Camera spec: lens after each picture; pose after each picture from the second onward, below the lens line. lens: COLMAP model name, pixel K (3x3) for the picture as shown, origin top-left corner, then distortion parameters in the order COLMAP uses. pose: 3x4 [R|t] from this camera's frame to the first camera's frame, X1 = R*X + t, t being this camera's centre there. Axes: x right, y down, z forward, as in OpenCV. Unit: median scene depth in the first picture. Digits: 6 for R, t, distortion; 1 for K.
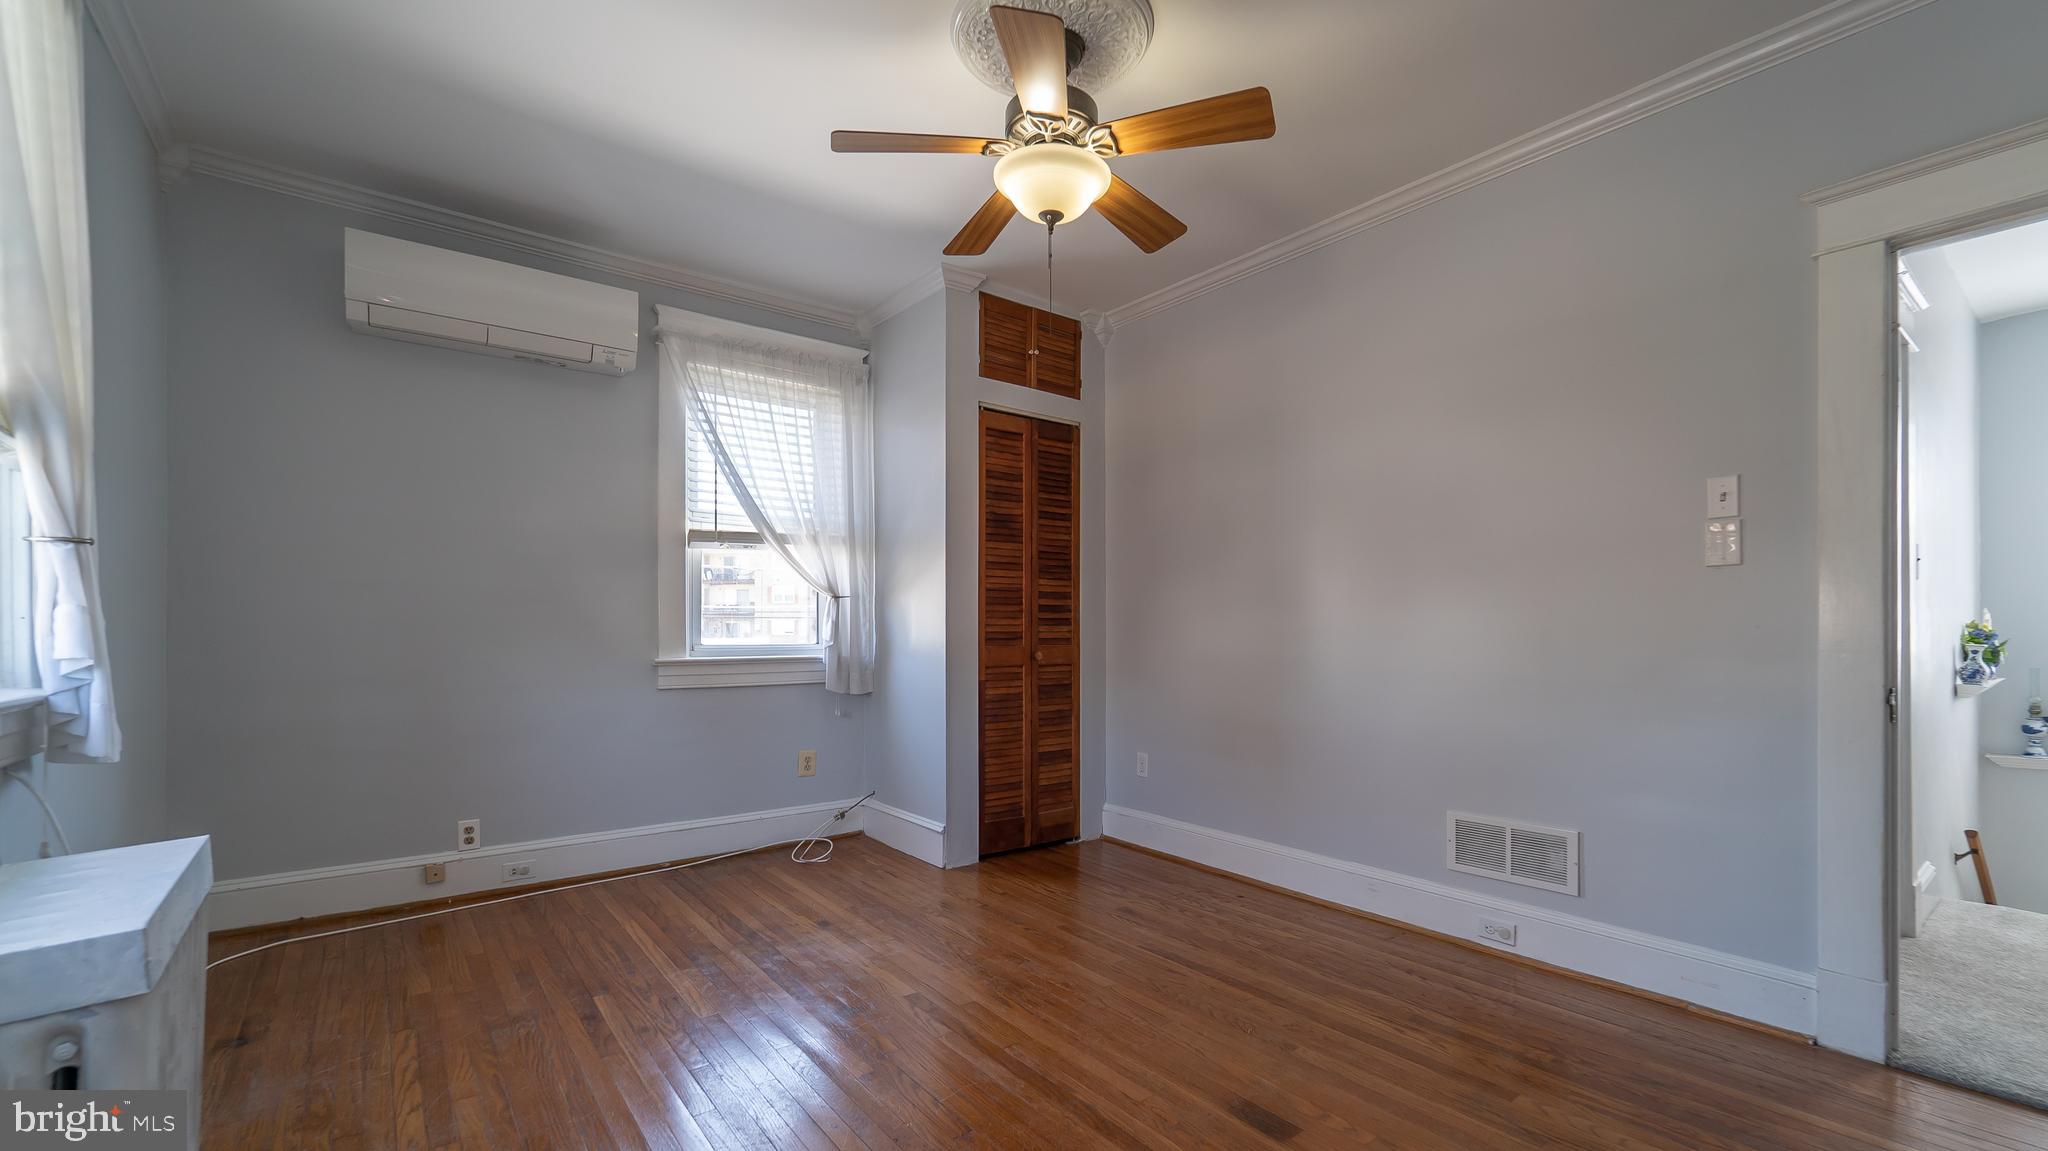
lens RADIAL K [[841.4, 0, 1038.7], [0, 841.4, 622.4], [0, 0, 1]] dist [0.002155, -0.000899]
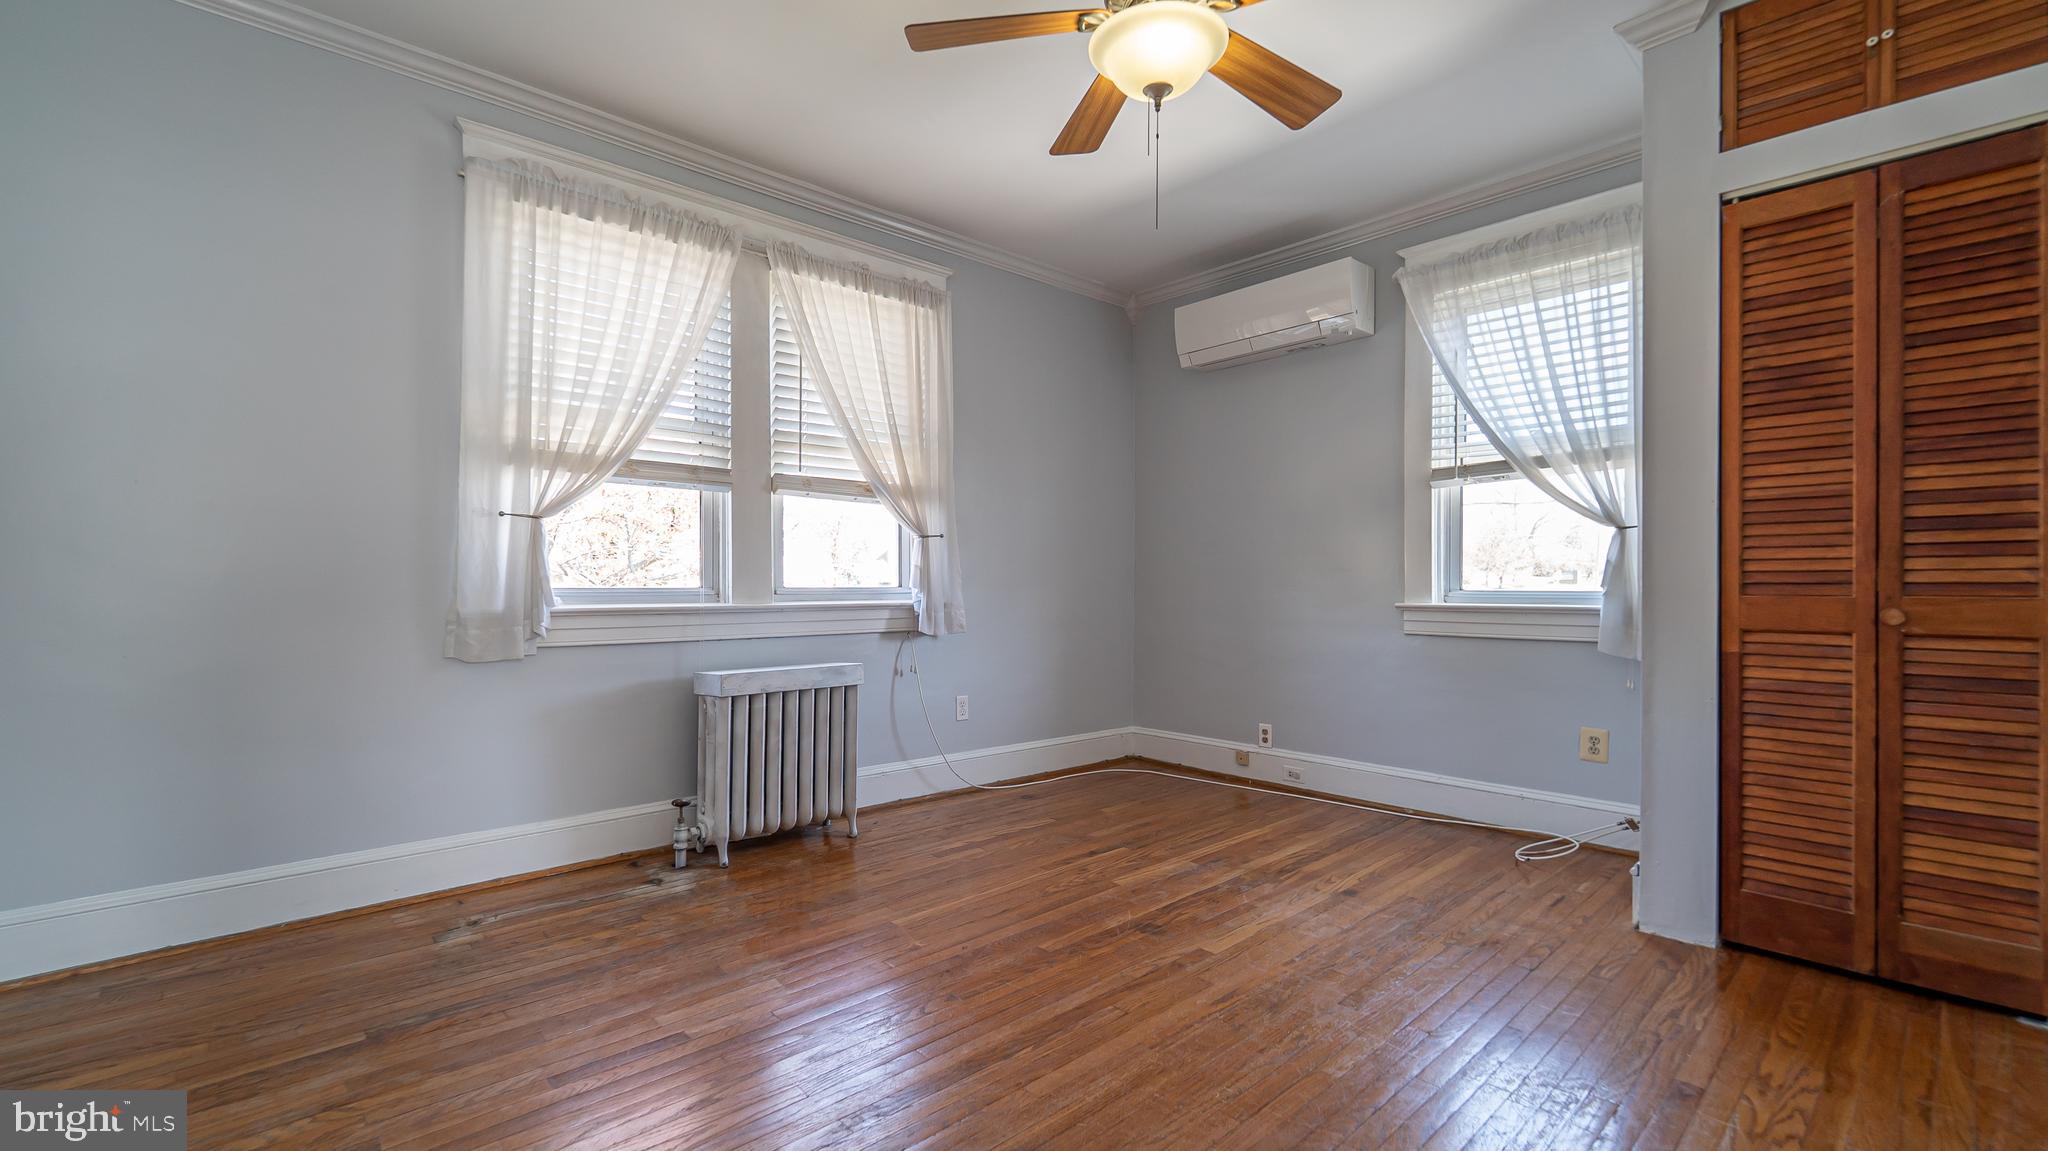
lens RADIAL K [[841.4, 0, 1022.3], [0, 841.4, 575.9], [0, 0, 1]] dist [0.002155, -0.000899]
pose [[0.095663, -0.010614, -0.995357, 0.503719], [0.011026, 0.999893, -0.009602, 0.014861], [0.995353, -0.010056, 0.095770, 0.452374]]
